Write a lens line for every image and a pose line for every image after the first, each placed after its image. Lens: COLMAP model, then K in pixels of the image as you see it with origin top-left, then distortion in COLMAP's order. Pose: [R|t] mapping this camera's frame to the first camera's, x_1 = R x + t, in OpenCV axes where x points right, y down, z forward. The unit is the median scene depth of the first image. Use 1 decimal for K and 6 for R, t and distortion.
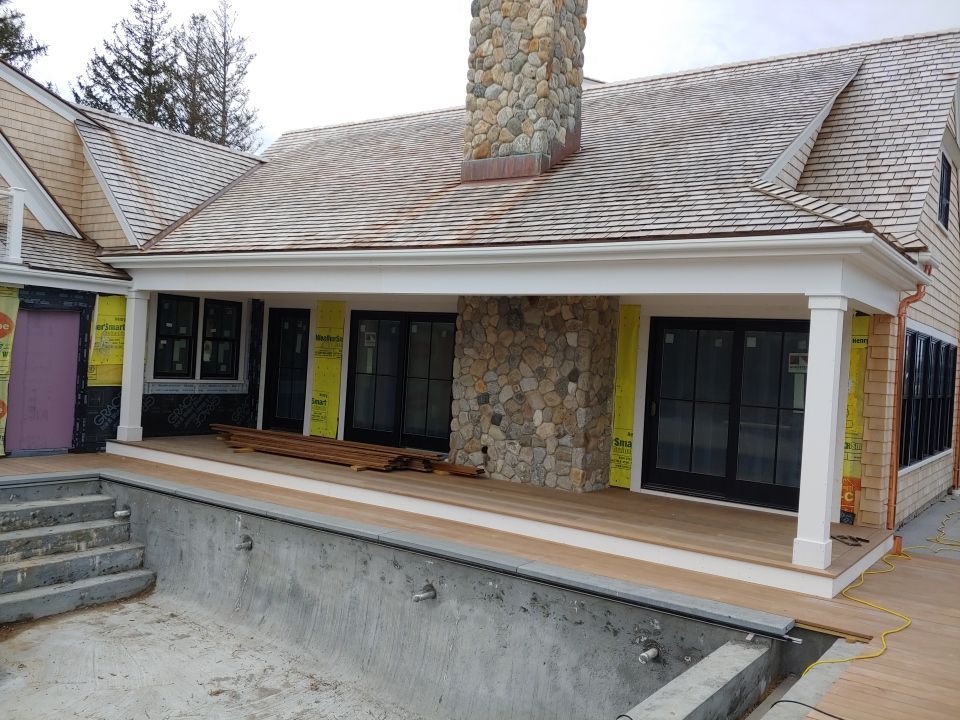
lens RADIAL K [[860.6, 0, 480.0], [0, 860.6, 360.0], [0, 0, 1]] dist [0.006462, -0.010334]
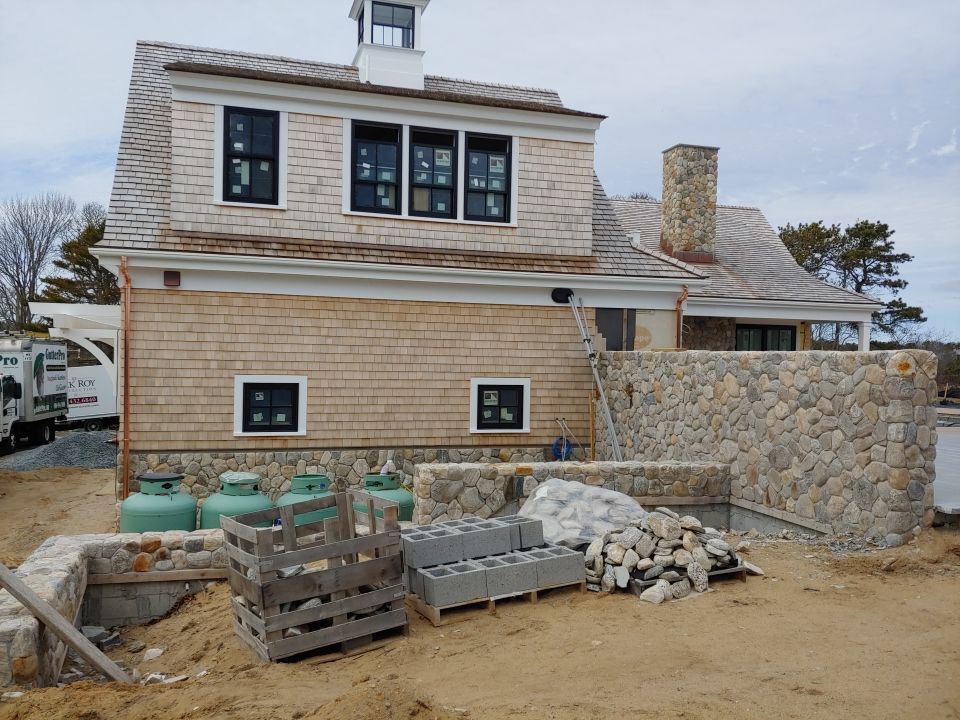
lens RADIAL K [[860.6, 0, 480.0], [0, 860.6, 360.0], [0, 0, 1]] dist [0.006462, -0.010334]
pose [[0.578924, -0.061394, 0.813067, -1.315803], [0.034171, 0.998112, 0.051036, -0.056804], [-0.814665, -0.001763, 0.579929, 0.105486]]
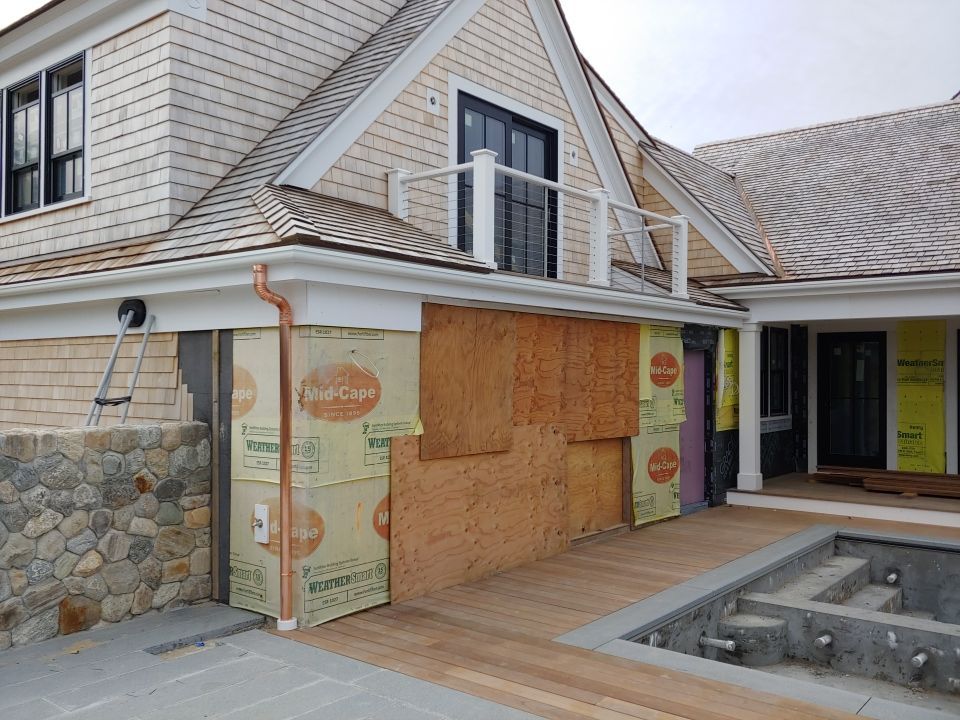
lens RADIAL K [[838.3, 0, 476.4], [0, 838.3, 363.5], [0, 0, 1]] dist [0.125062, -0.222022]
pose [[0.996119, -0.059646, -0.064731, -0.637393], [0.058347, 0.998059, -0.021784, -0.035367], [0.065905, 0.017923, 0.997665, 0.097754]]
